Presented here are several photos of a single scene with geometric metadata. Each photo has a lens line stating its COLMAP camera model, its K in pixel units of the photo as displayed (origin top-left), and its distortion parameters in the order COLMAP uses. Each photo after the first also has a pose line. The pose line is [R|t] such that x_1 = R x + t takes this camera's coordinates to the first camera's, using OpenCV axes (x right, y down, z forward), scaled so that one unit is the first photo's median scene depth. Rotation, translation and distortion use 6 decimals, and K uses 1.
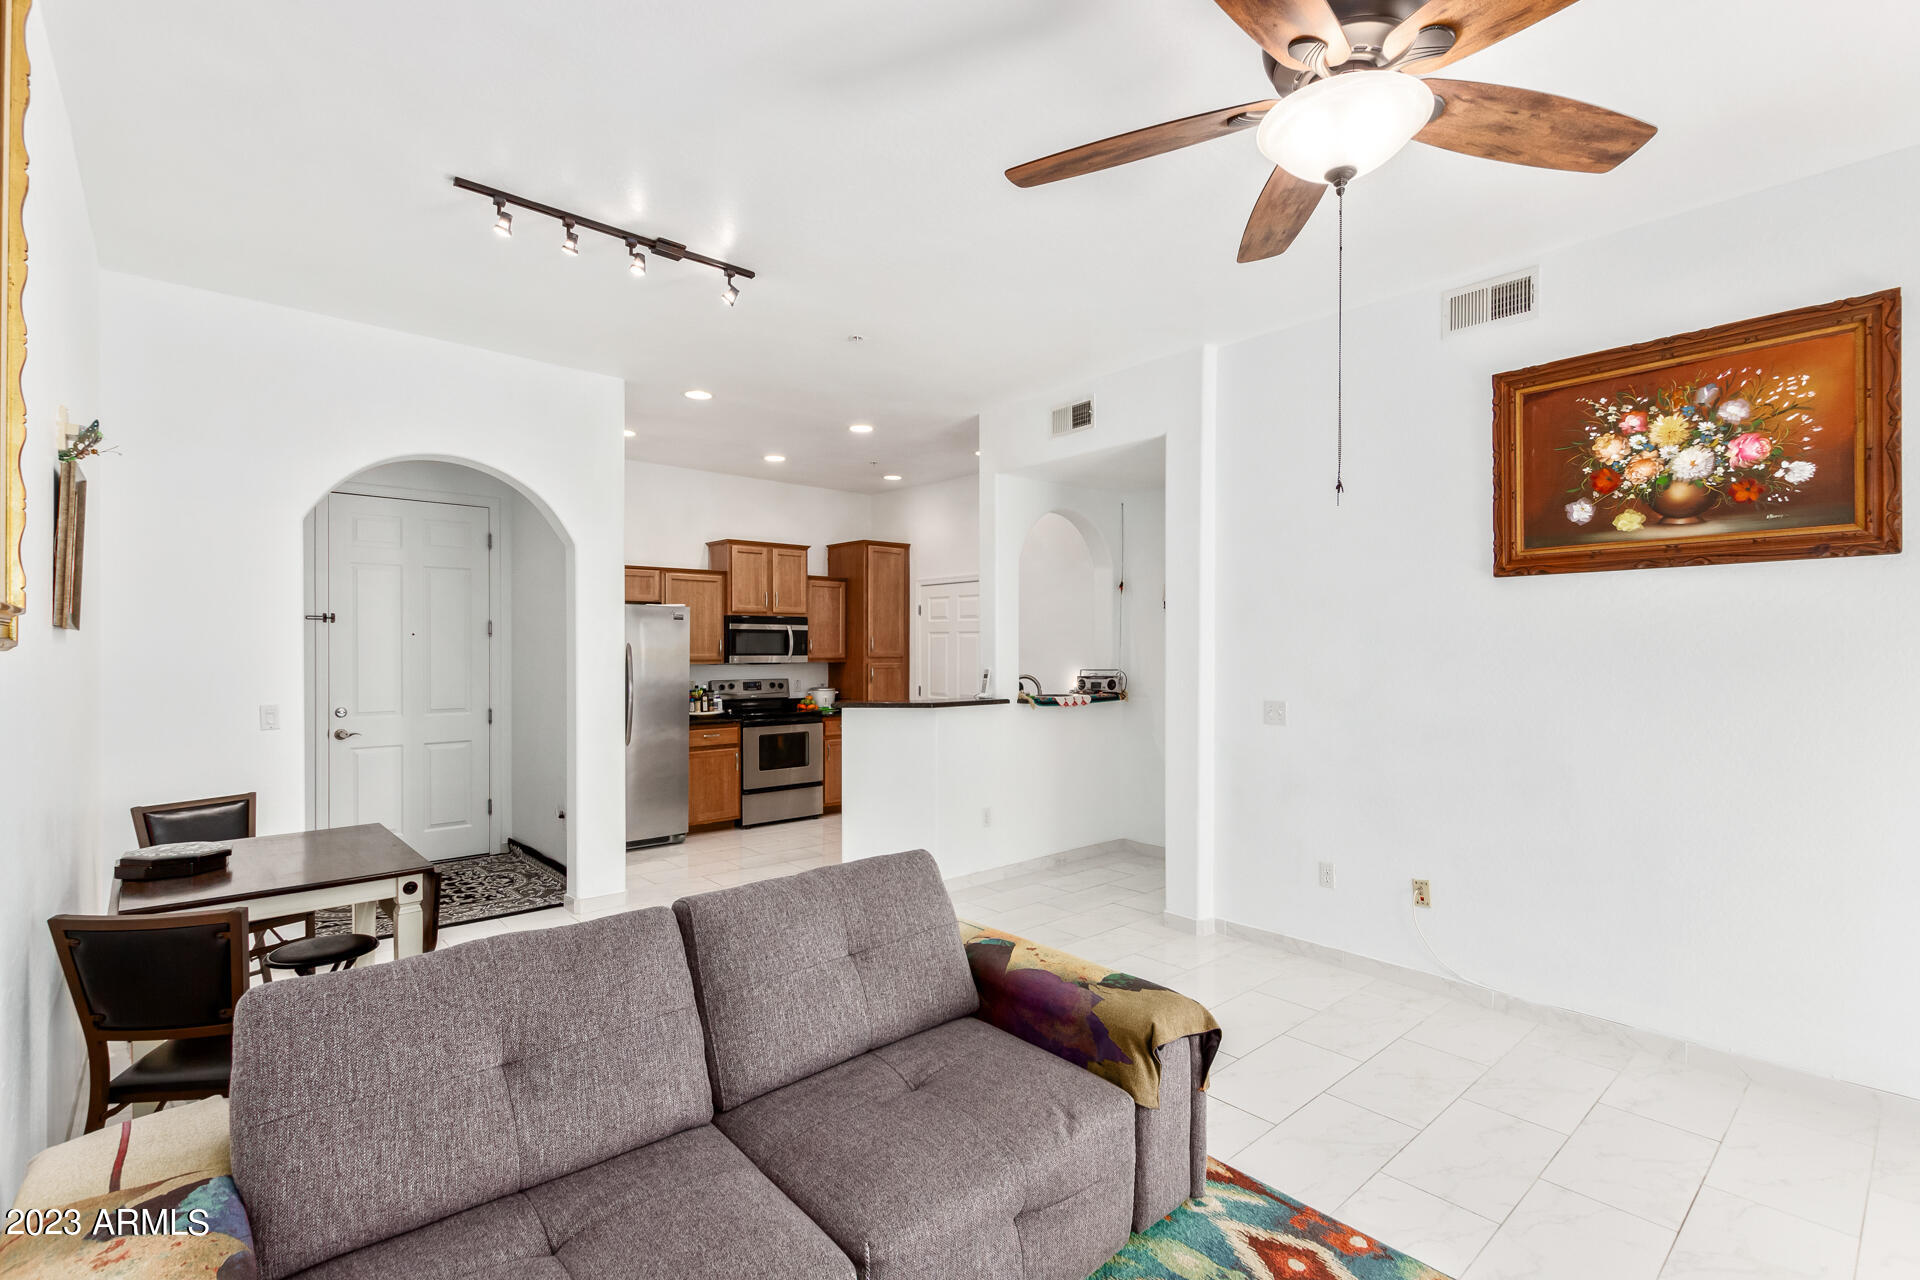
lens RADIAL K [[866.7, 0, 953.3], [0, 866.7, 649.6], [0, 0, 1]] dist [-0.000363, -0.001120]
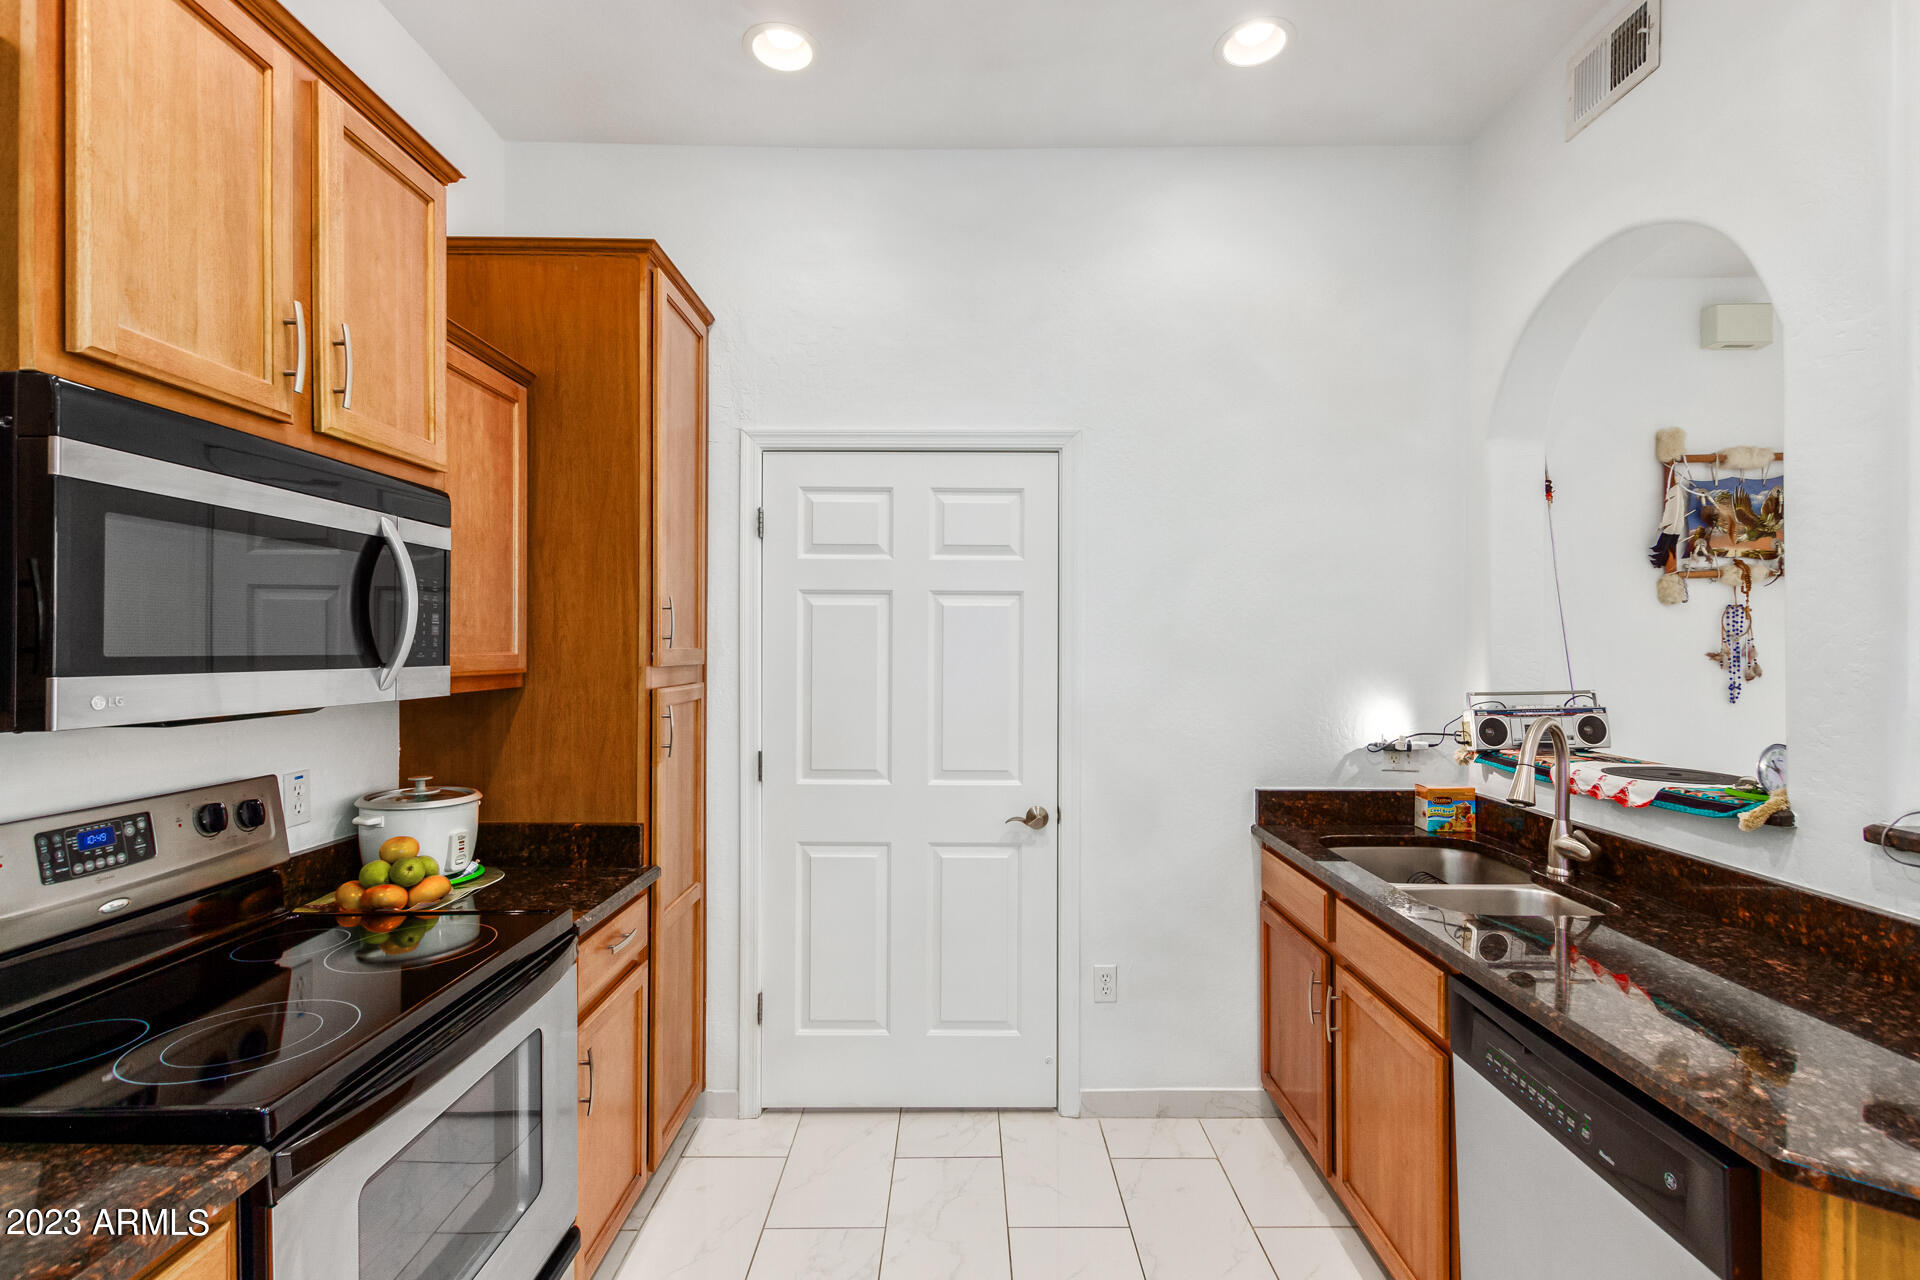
lens RADIAL K [[866.7, 0, 954.8], [0, 866.7, 646.1], [0, 0, 1]] dist [-0.000363, -0.001120]
pose [[0.654680, 0.002389, 0.755902, -0.258163], [-0.002856, 0.999996, -0.000687, 0.001958], [-0.755900, -0.001710, 0.654684, 0.780762]]
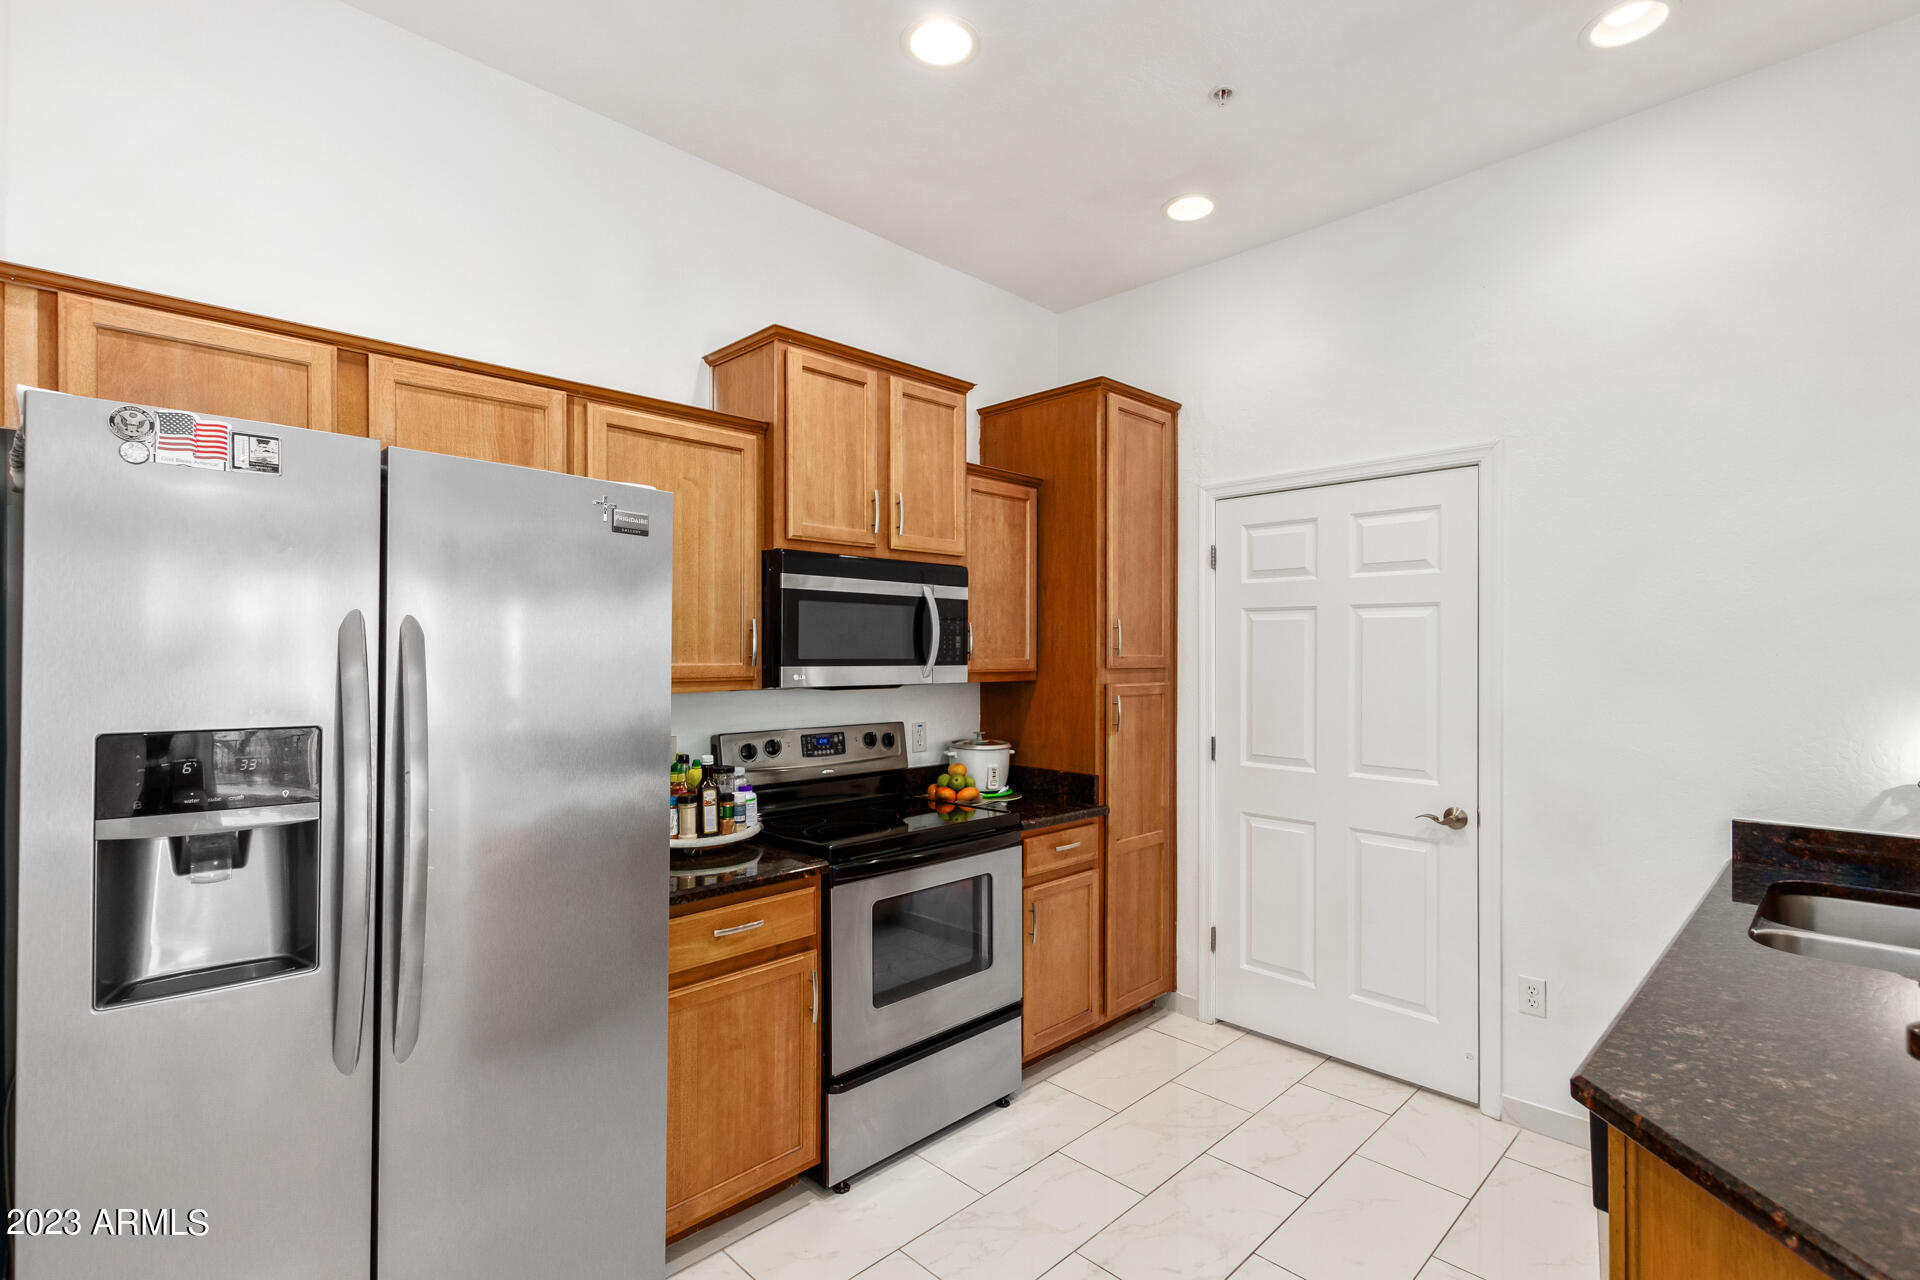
lens RADIAL K [[866.7, 0, 962.5], [0, 866.7, 649.5], [0, 0, 1]] dist [-0.000363, -0.001120]
pose [[0.997763, 0.001760, 0.066825, -0.202262], [-0.001518, 0.999992, -0.003659, 0.001414], [-0.066831, 0.003550, 0.997758, 0.631064]]
